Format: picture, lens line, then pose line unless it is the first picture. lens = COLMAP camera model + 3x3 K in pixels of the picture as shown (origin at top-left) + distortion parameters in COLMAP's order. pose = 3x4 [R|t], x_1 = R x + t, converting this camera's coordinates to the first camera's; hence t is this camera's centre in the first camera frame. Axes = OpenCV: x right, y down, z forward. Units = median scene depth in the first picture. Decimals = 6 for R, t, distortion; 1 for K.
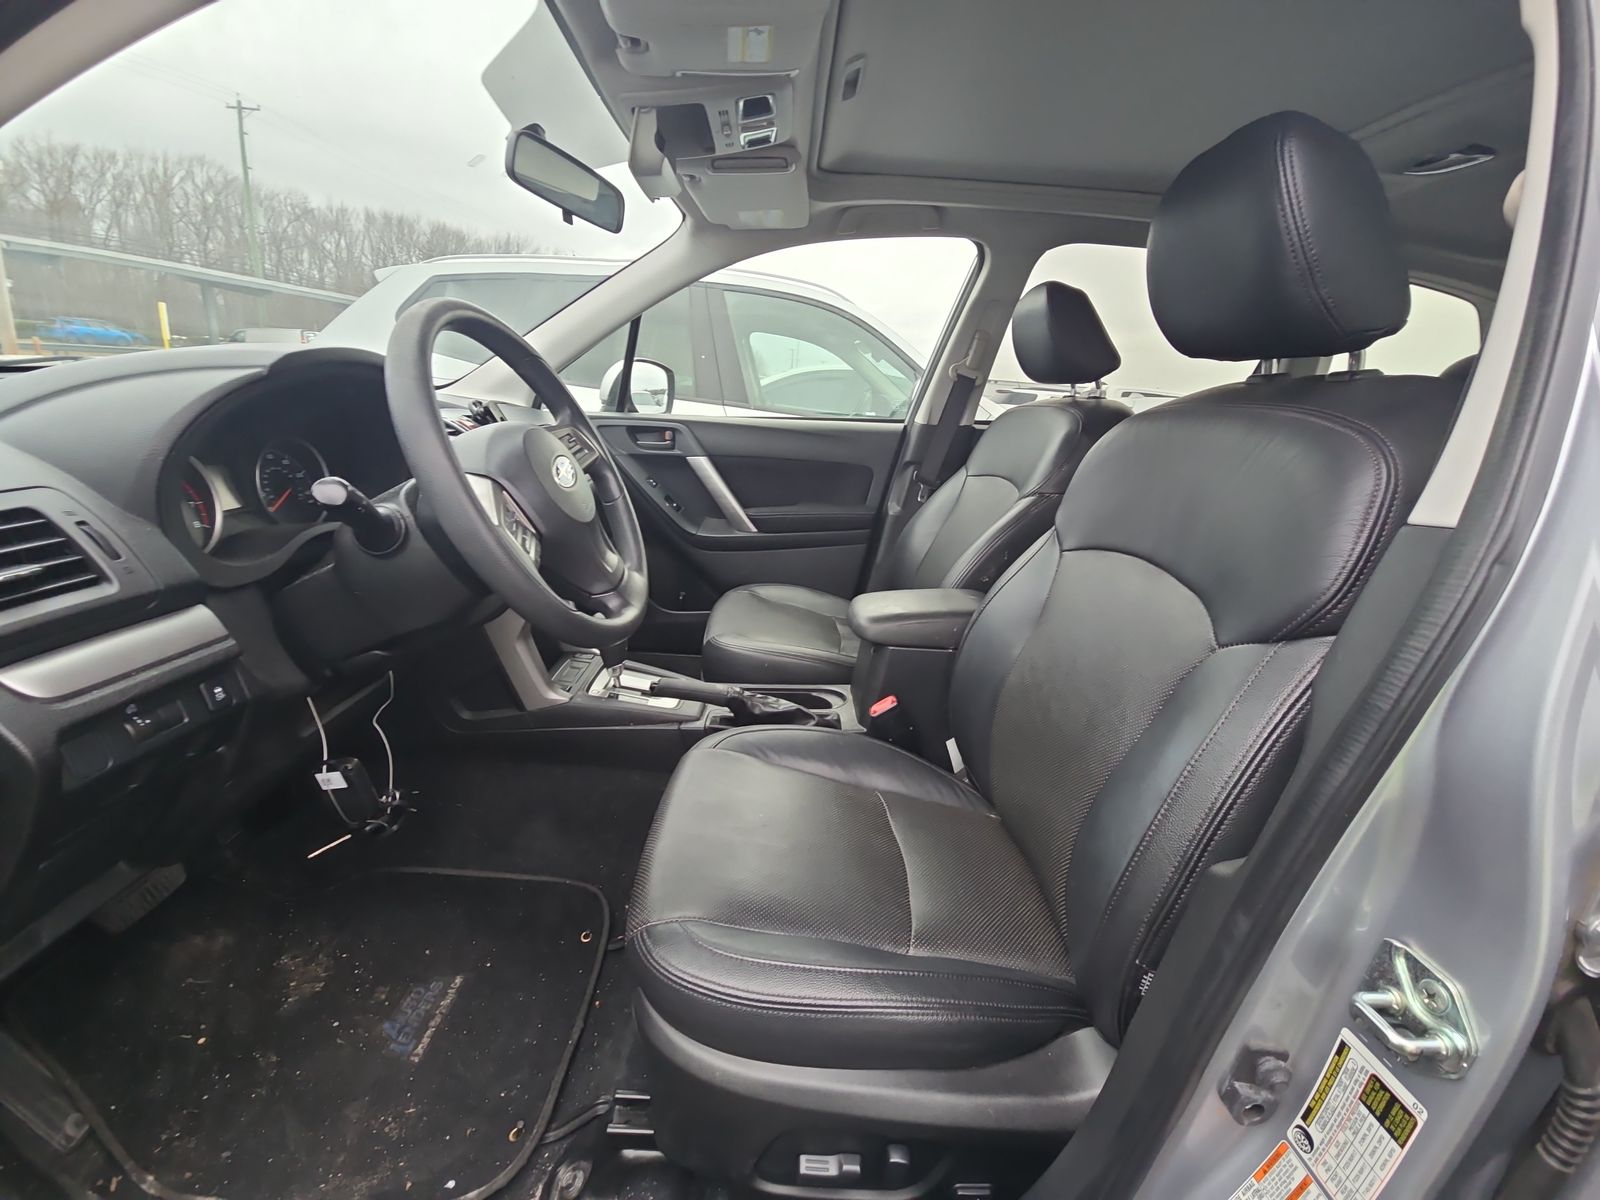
lens RADIAL K [[656.8, 0, 804.6], [0, 656.8, 592.3], [0, 0, 1]] dist [0.035769, -0.024437]
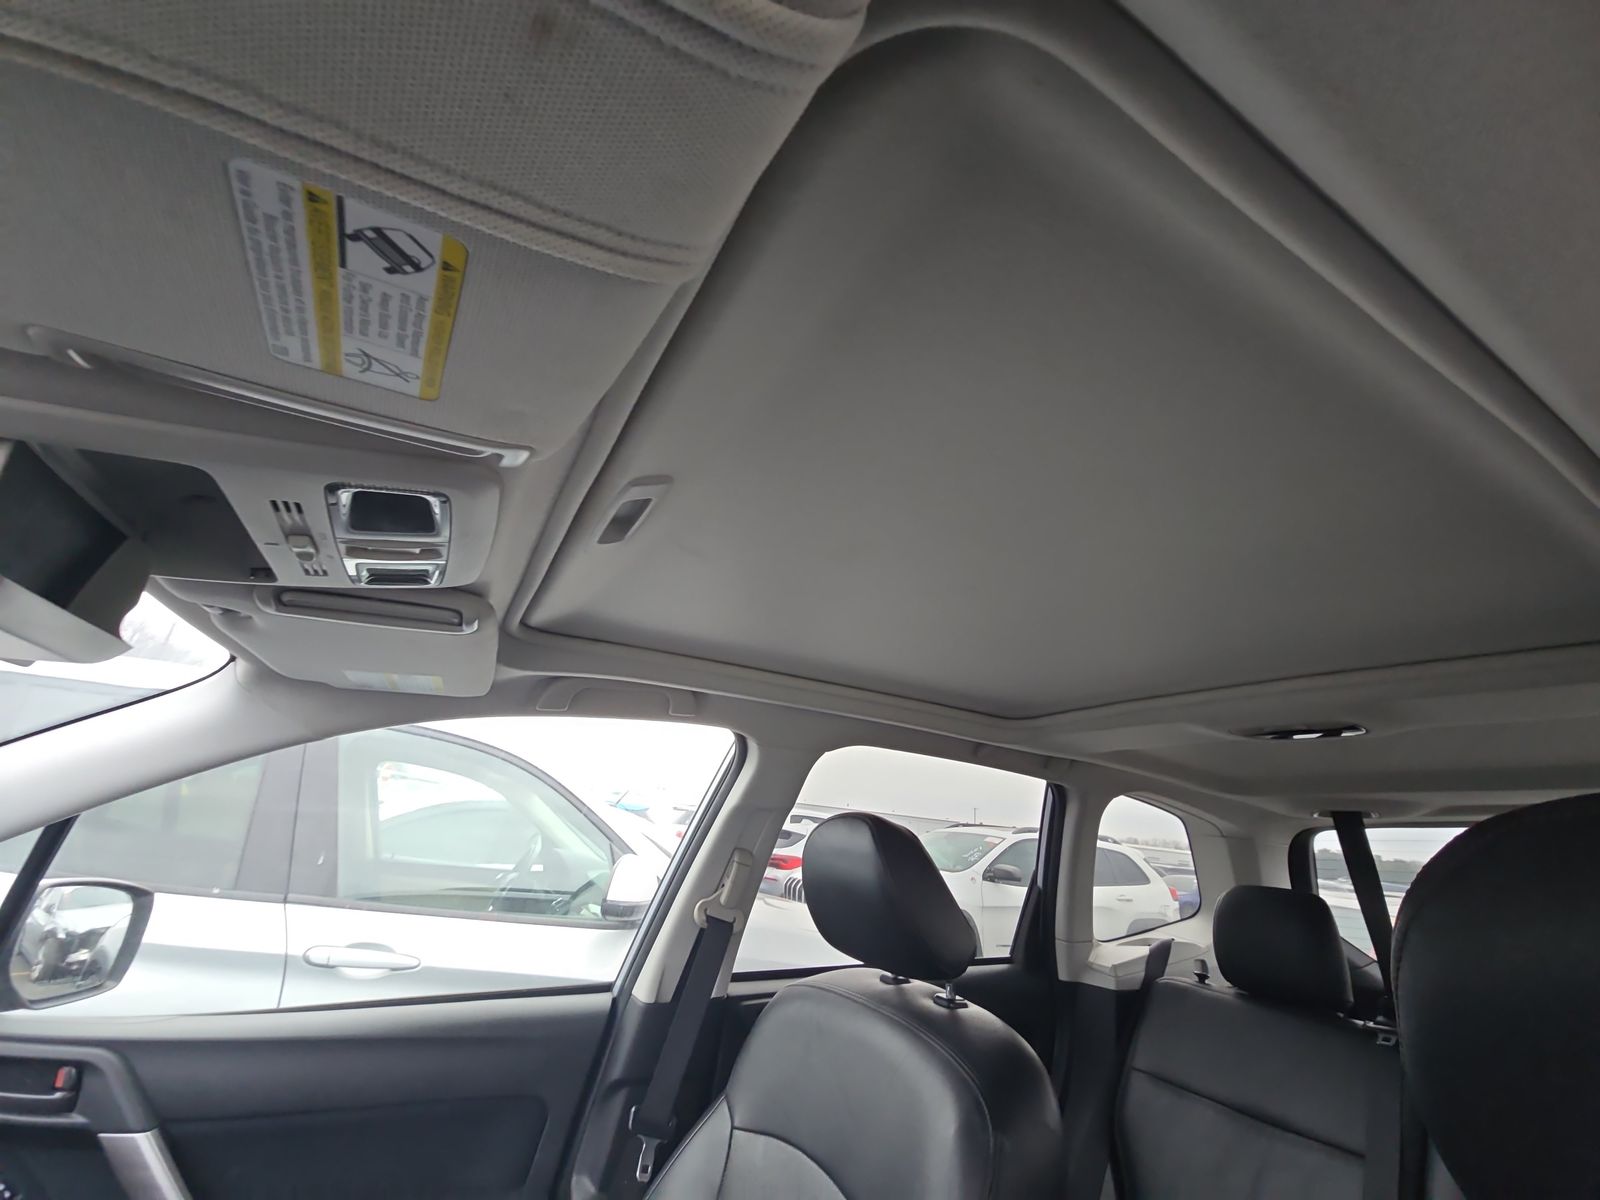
lens RADIAL K [[656.8, 0, 804.6], [0, 656.8, 592.3], [0, 0, 1]] dist [0.035769, -0.024437]
pose [[0.891099, 0.165513, 0.422550, -0.006948], [0.101405, 0.834950, -0.540902, -0.243846], [-0.442334, 0.524846, 0.727239, 0.339373]]
